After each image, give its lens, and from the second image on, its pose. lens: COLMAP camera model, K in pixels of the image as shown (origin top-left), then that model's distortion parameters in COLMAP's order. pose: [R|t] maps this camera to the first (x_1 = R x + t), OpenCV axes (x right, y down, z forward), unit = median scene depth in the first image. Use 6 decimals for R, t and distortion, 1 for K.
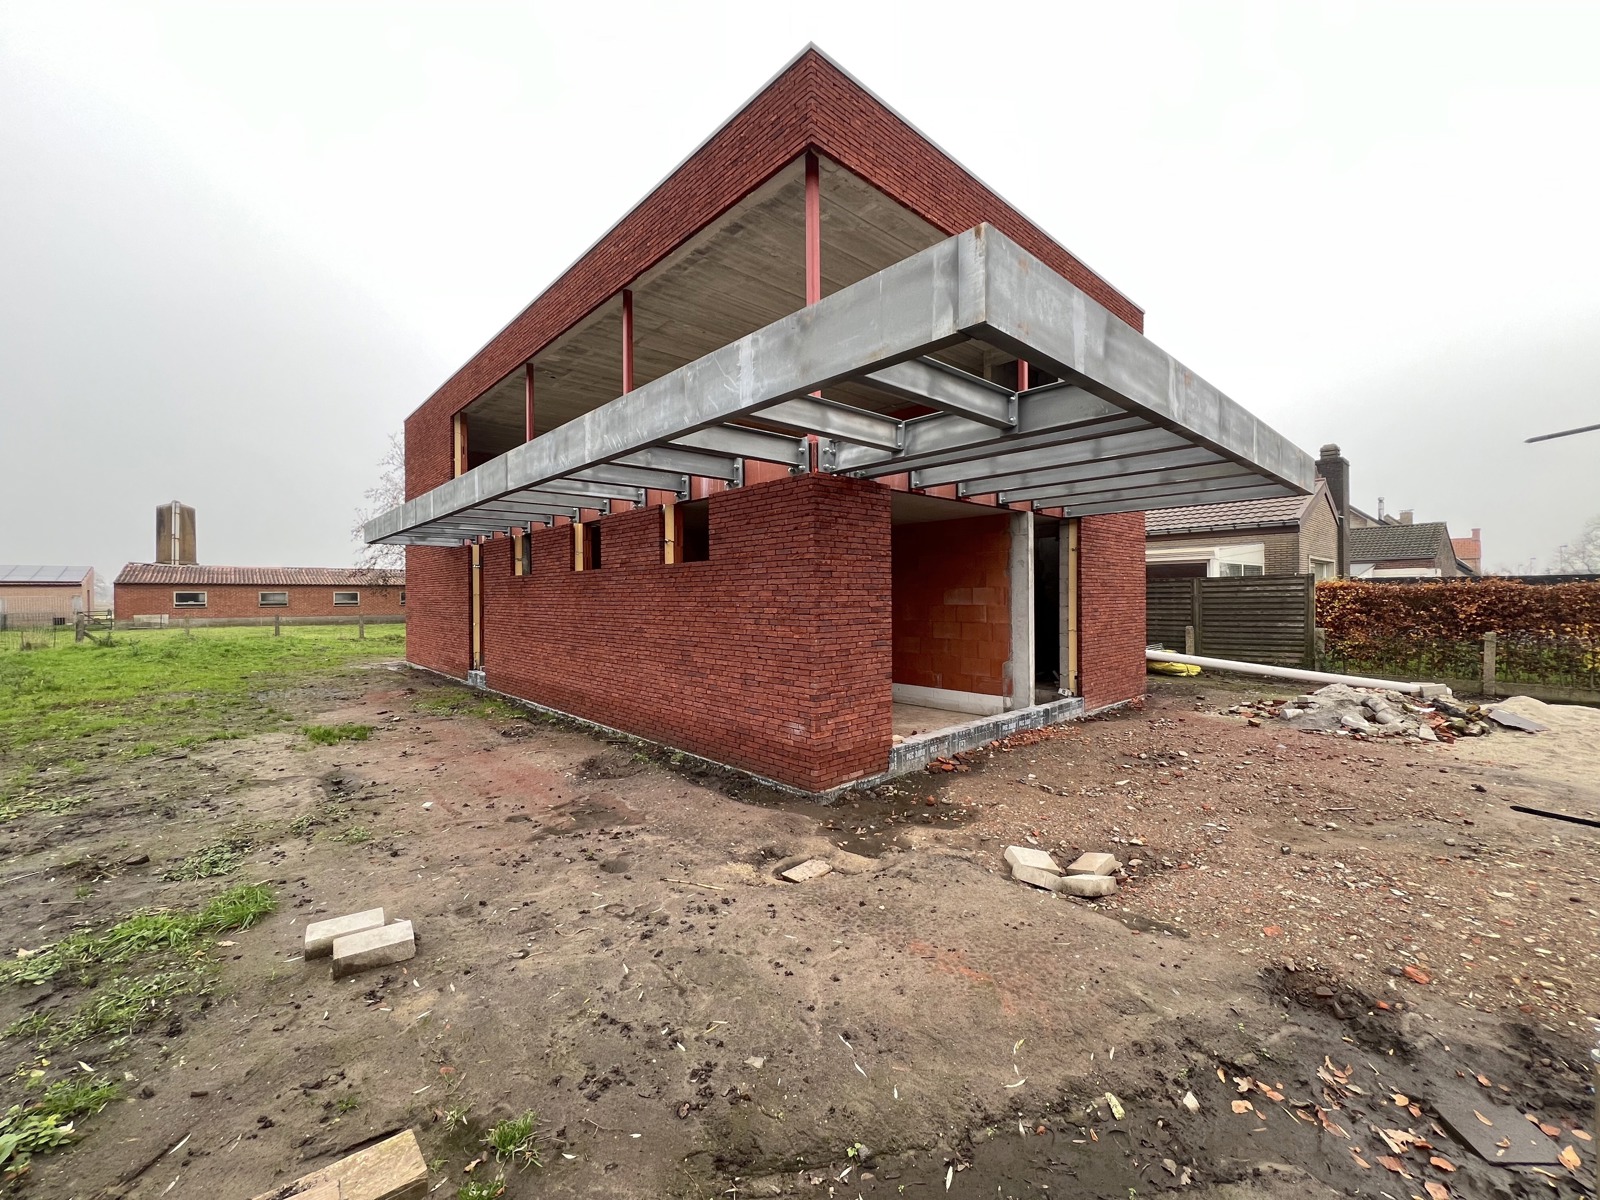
lens RADIAL K [[642.7, 0, 797.2], [0, 642.7, 598.7], [0, 0, 1]] dist [-0.002470, -0.000129]
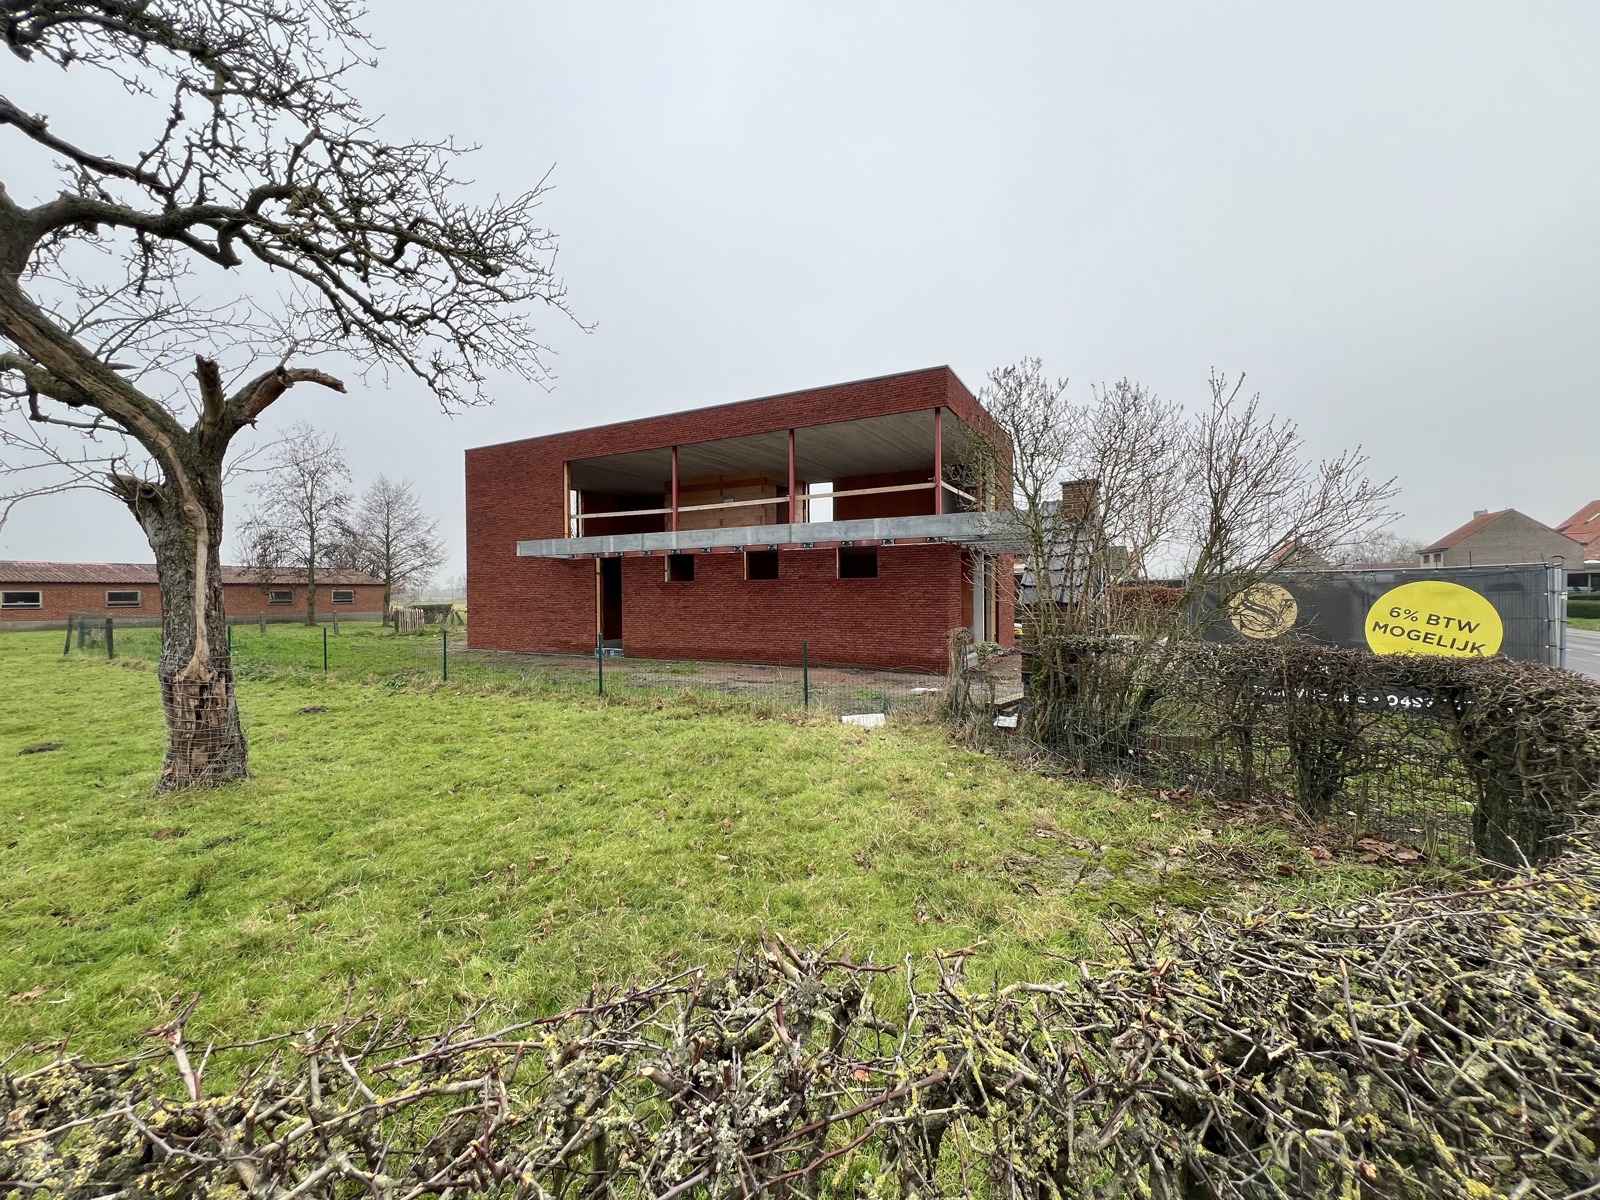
lens RADIAL K [[642.7, 0, 797.2], [0, 642.7, 598.7], [0, 0, 1]] dist [-0.002470, -0.000129]
pose [[0.946616, -0.002991, 0.322351, -1.138292], [0.002366, 0.999994, 0.002329, 0.004673], [-0.322356, -0.001442, 0.946617, -0.965340]]
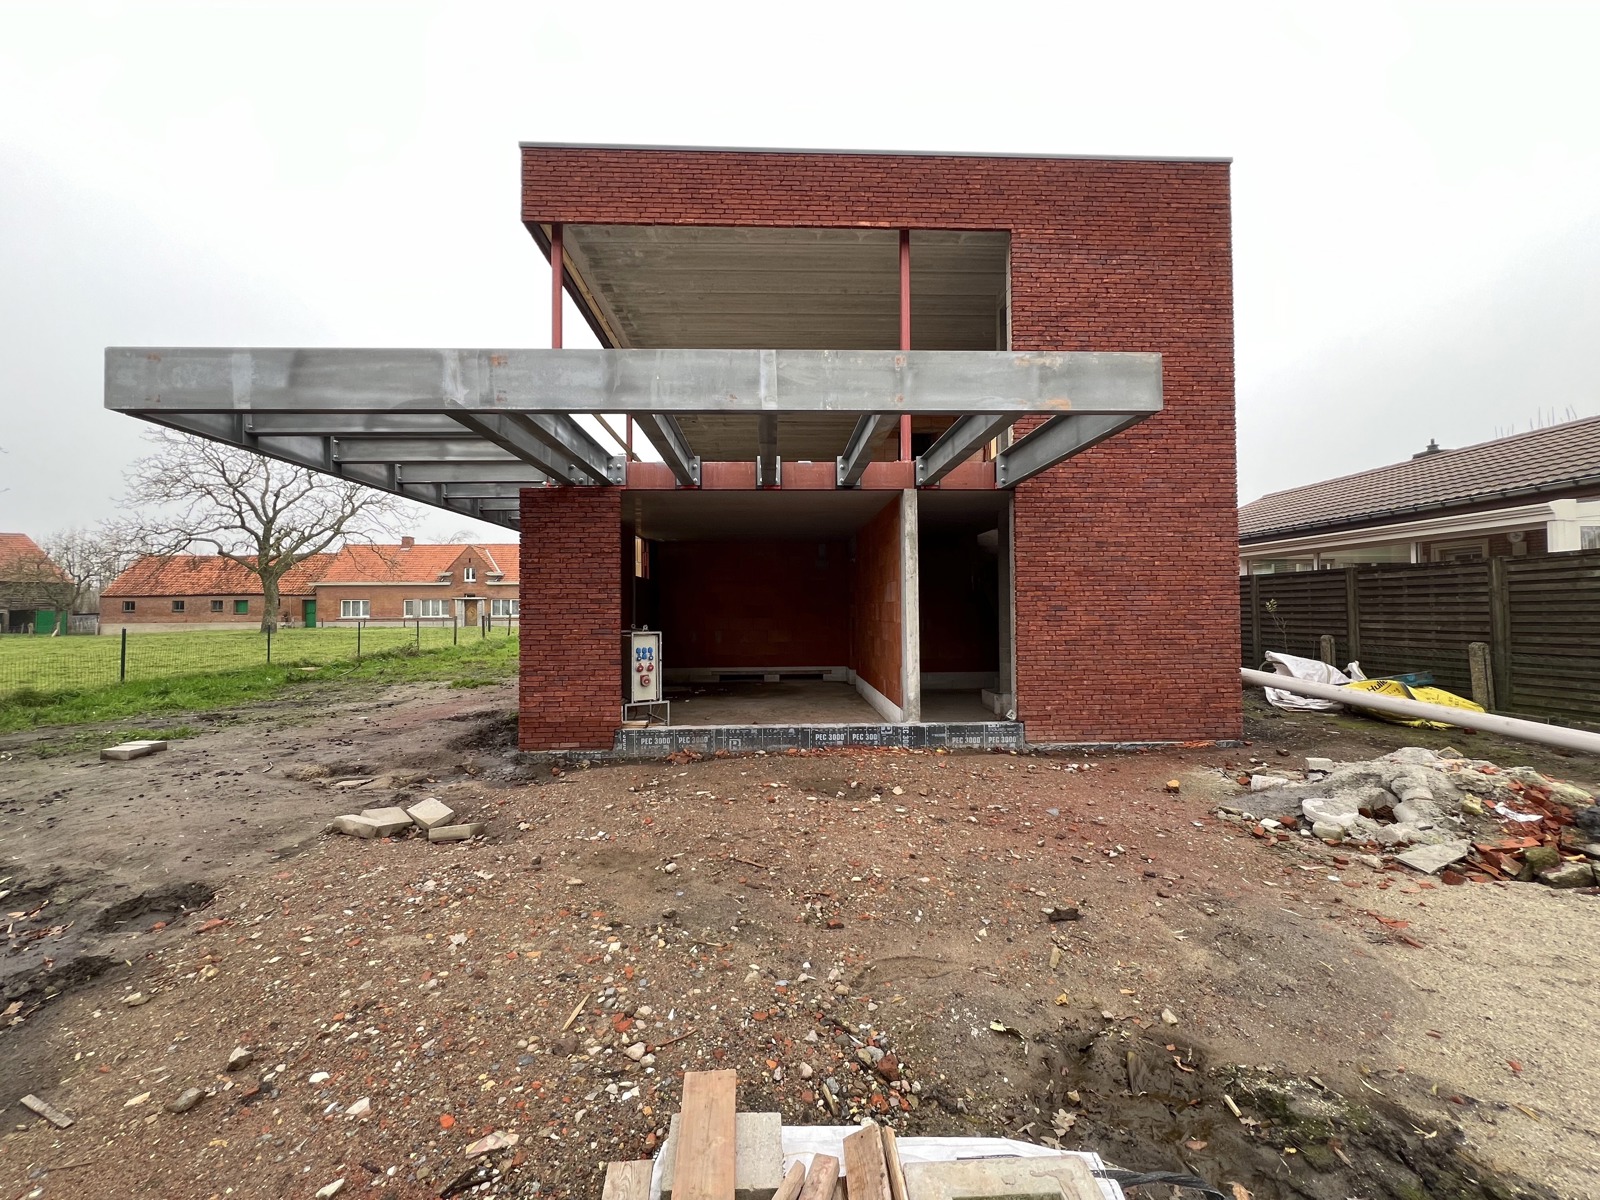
lens RADIAL K [[642.7, 0, 797.2], [0, 642.7, 598.7], [0, 0, 1]] dist [-0.002470, -0.000129]
pose [[0.756661, -0.010882, -0.653717, 1.084922], [-0.000230, 0.999857, -0.016911, 0.030664], [0.653808, 0.012946, 0.756550, 0.375428]]
